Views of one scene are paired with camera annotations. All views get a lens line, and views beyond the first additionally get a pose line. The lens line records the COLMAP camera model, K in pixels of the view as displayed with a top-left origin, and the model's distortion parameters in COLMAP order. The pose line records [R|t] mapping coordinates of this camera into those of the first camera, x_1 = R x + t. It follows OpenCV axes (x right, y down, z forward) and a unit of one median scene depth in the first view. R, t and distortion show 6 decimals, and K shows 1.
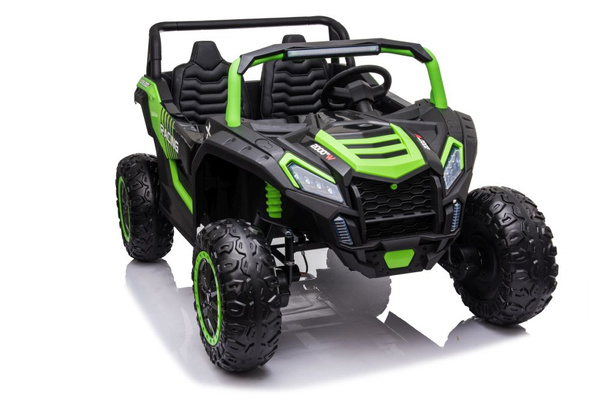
lens RADIAL K [[891.3, 0, 312.0], [0, 891.3, 218.6], [0, 0, 1]] dist [0.100674, 0.000000]
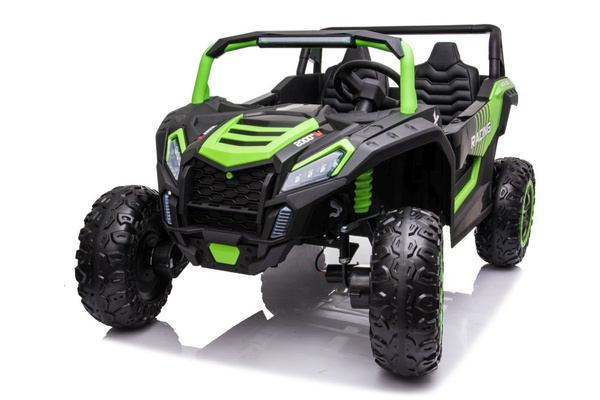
lens RADIAL K [[681.3, 0, 304.6], [0, 681.3, 195.5], [0, 0, 1]] dist [0.080564, 0.000000]
pose [[0.675193, 0.180006, -0.715341, 0.645486], [-0.210065, 0.976535, 0.047457, -0.064871], [0.707098, 0.118225, 0.697162, 0.555428]]
